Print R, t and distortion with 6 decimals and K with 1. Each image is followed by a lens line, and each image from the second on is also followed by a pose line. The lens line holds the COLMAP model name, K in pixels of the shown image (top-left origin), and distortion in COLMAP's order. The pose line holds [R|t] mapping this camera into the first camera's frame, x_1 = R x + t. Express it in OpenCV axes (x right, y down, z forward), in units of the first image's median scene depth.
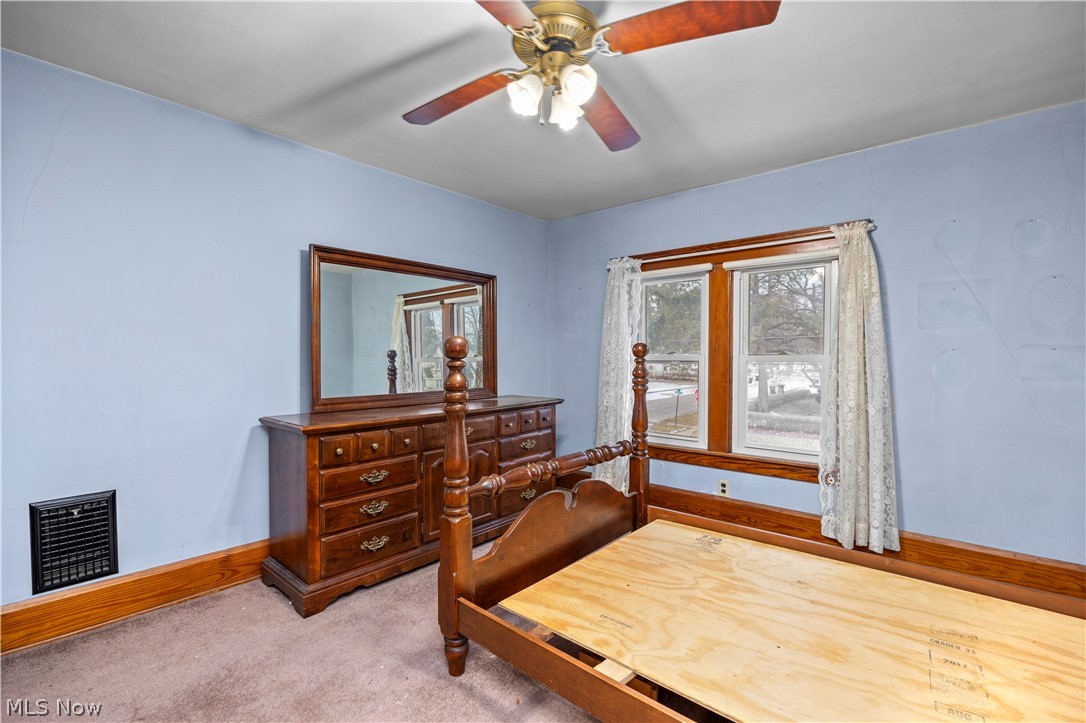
lens RADIAL K [[483.7, 0, 546.5], [0, 483.7, 354.0], [0, 0, 1]] dist [-0.015935, 0.000125]
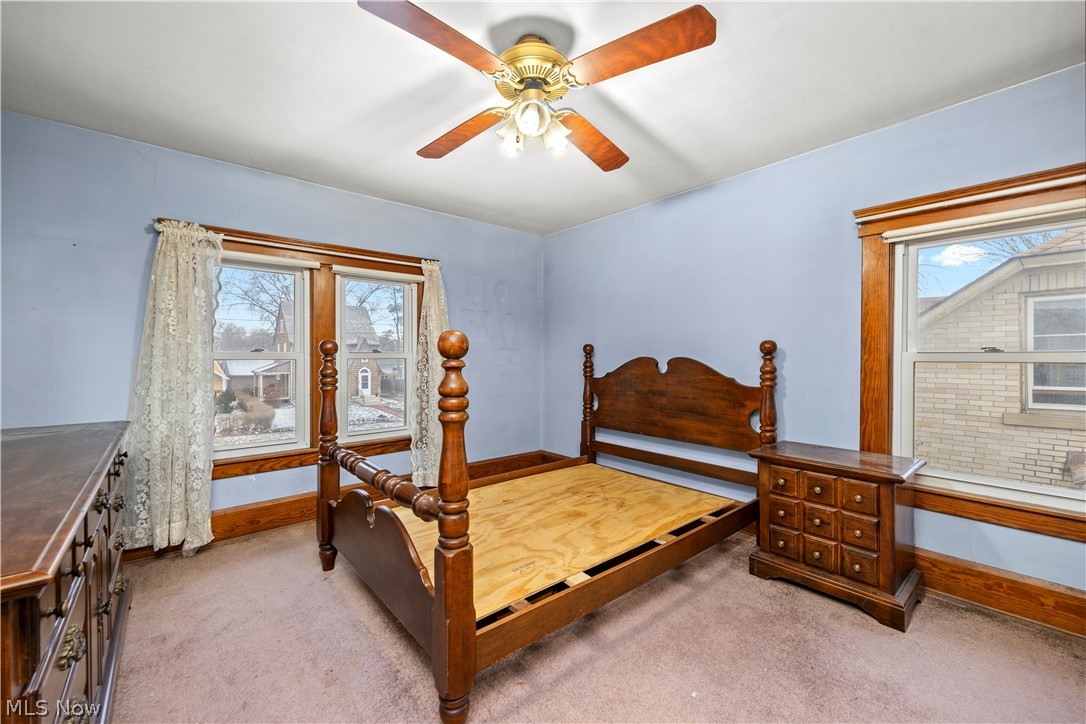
lens RADIAL K [[433.7, 0, 543.4], [0, 433.7, 354.8], [0, 0, 1]] dist [0.001195, -0.000195]
pose [[0.147277, -0.003065, 0.989090, -0.627610], [-0.005416, 0.999978, 0.003906, 0.000473], [-0.989080, -0.005932, 0.147258, 0.513738]]
